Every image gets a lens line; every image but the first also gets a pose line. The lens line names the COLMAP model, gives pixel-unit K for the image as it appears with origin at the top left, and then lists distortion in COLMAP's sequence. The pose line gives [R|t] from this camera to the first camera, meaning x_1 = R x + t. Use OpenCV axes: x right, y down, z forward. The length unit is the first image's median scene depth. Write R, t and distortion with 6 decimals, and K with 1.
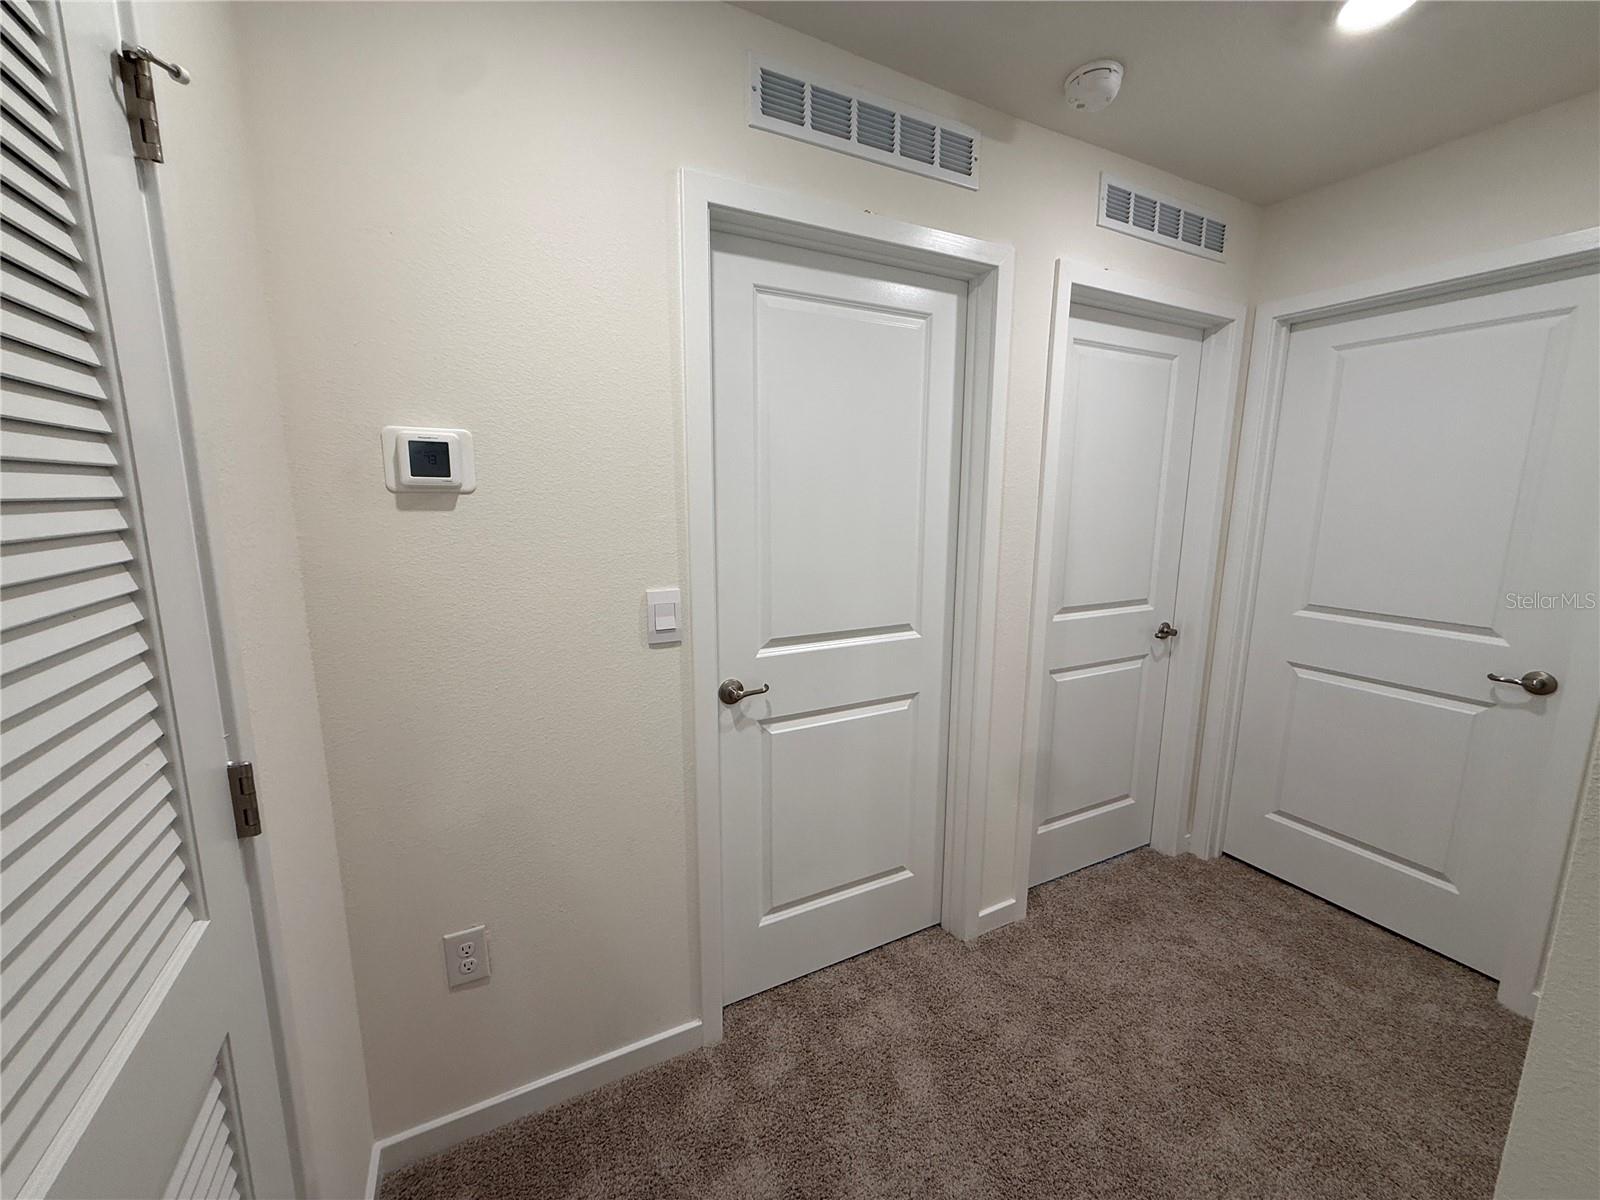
lens RADIAL K [[641.3, 0, 798.4], [0, 641.3, 600.0], [0, 0, 1]] dist [-0.001679, -0.000260]
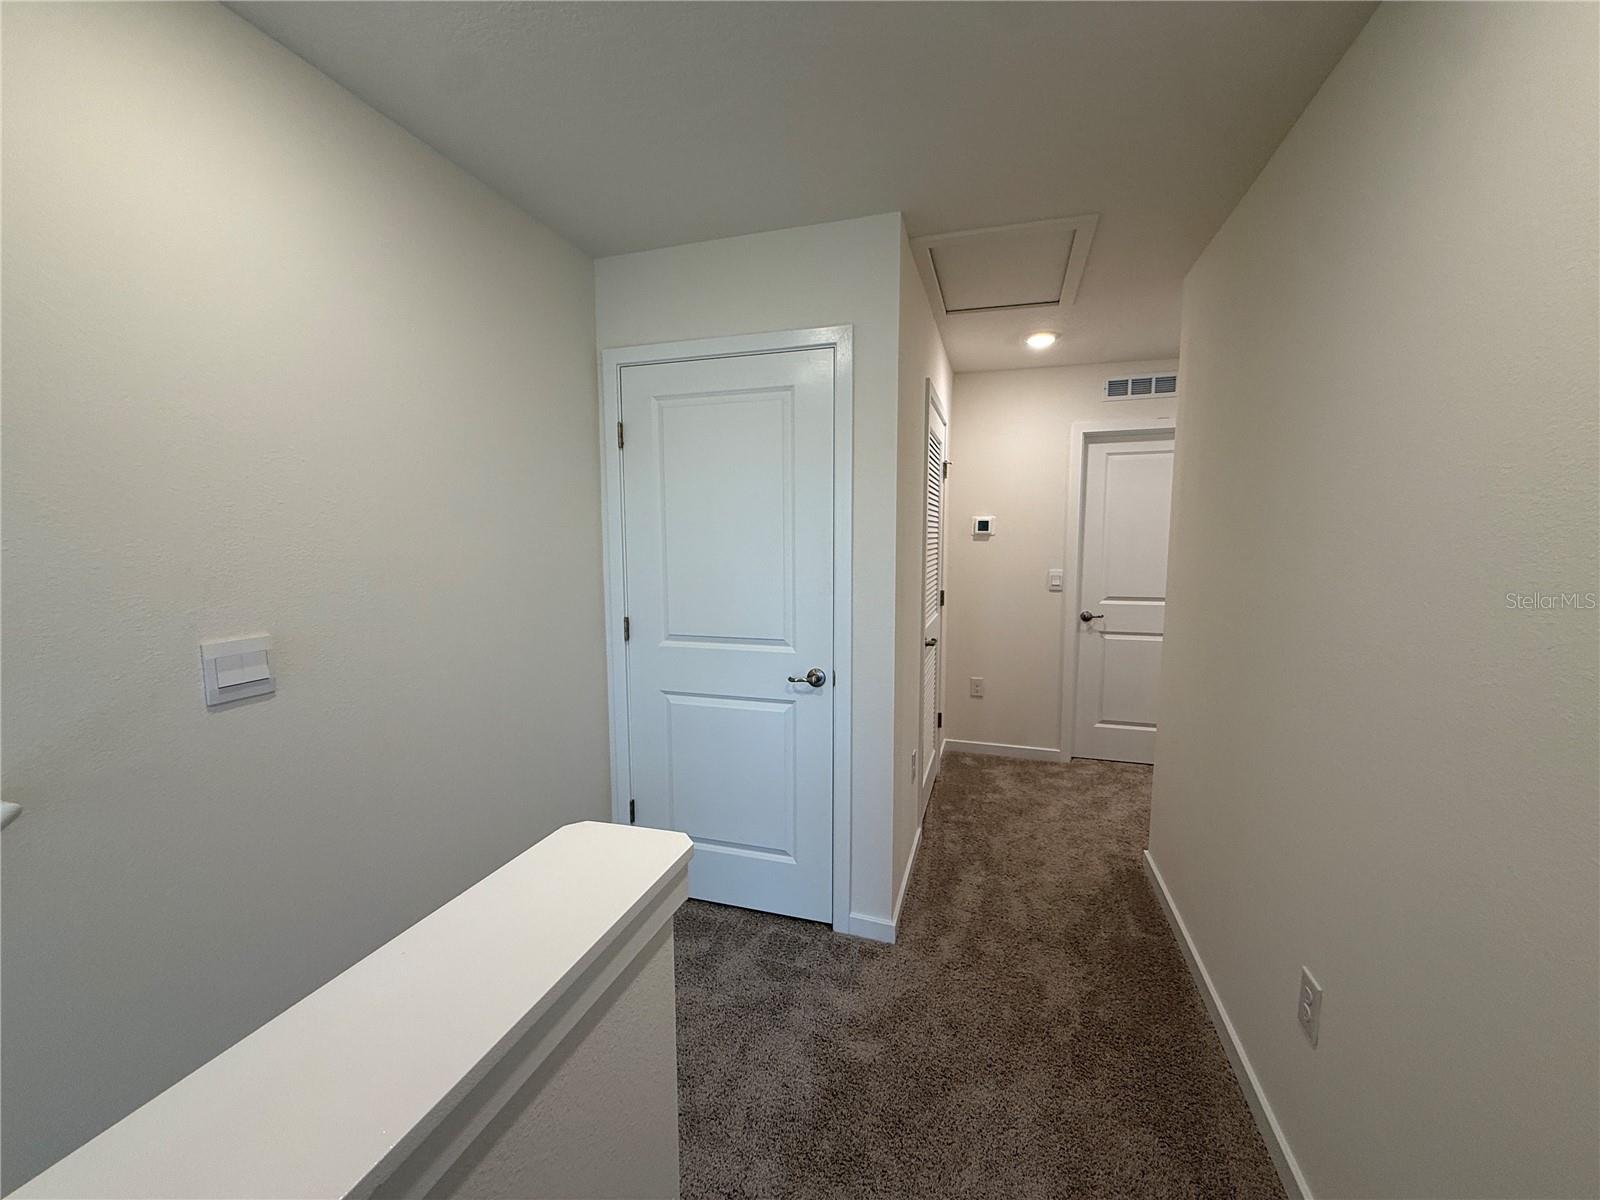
lens RADIAL K [[641.3, 0, 789.8], [0, 641.3, 603.0], [0, 0, 1]] dist [-0.001679, -0.000260]
pose [[0.699384, 0.070055, -0.711304, 0.891074], [-0.108243, 0.994088, -0.008524, 0.252278], [0.706502, 0.082955, 0.702833, -1.606405]]
